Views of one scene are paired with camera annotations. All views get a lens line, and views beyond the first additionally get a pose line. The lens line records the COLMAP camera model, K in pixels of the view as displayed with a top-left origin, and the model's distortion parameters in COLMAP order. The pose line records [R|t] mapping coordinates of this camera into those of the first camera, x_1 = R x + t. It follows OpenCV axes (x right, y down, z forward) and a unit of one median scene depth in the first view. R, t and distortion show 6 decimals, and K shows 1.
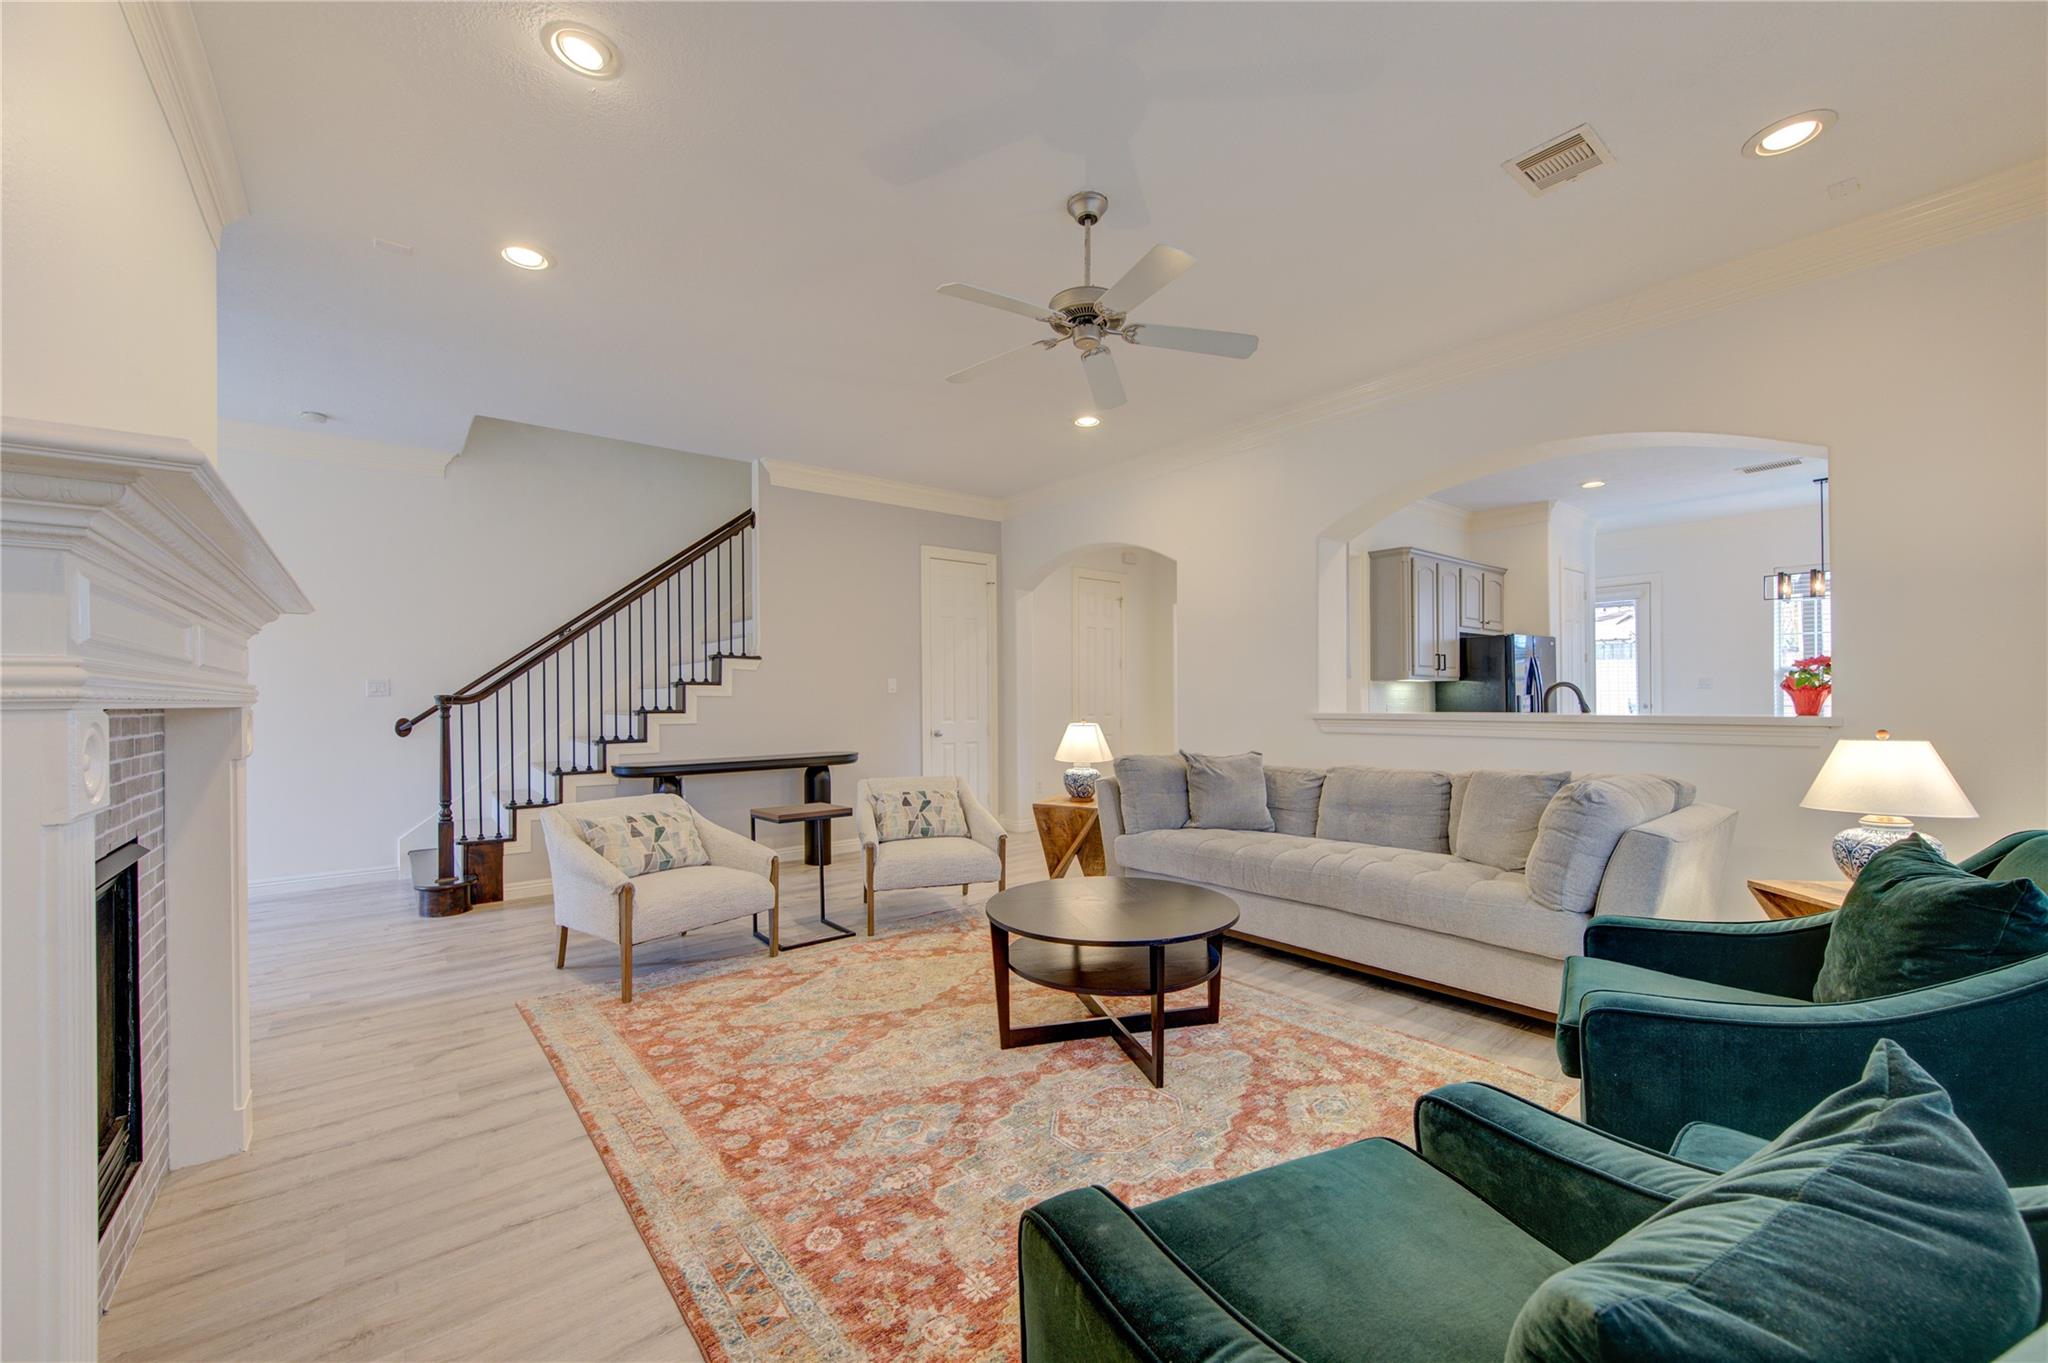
lens RADIAL K [[800.5, 0, 1026.6], [0, 800.5, 698.6], [0, 0, 1]] dist [-0.000099, 0.000012]
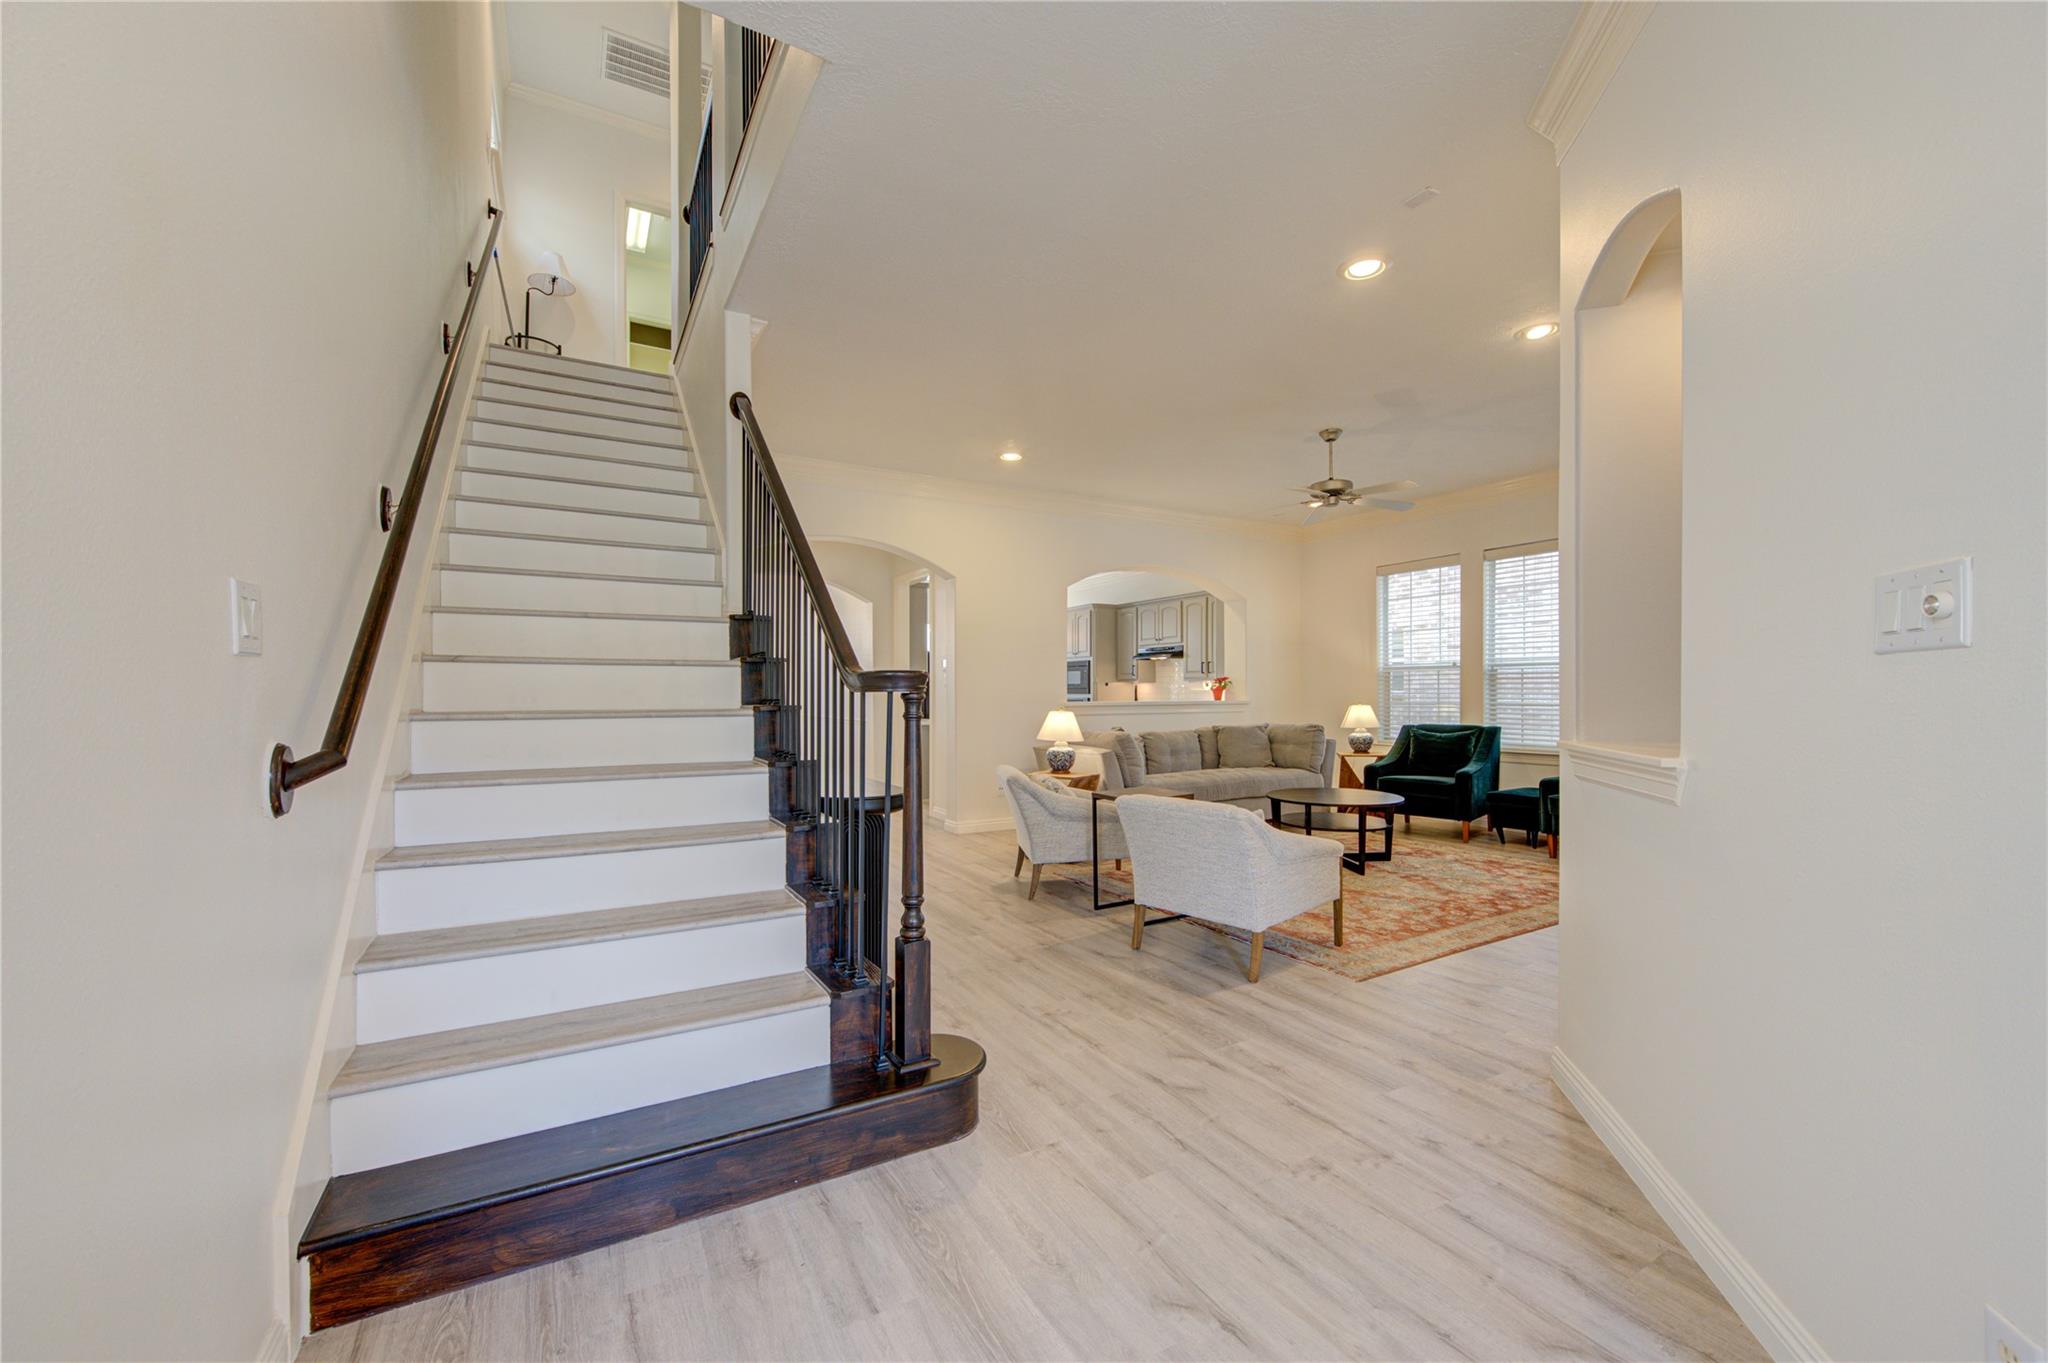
lens RADIAL K [[800.5, 0, 1026.6], [0, 800.5, 698.6], [0, 0, 1]] dist [-0.000099, 0.000012]
pose [[0.164024, -0.000544, 0.986456, -1.891787], [-0.003023, 0.999995, 0.001054, 0.017646], [-0.986452, -0.003155, 0.164022, 1.373941]]
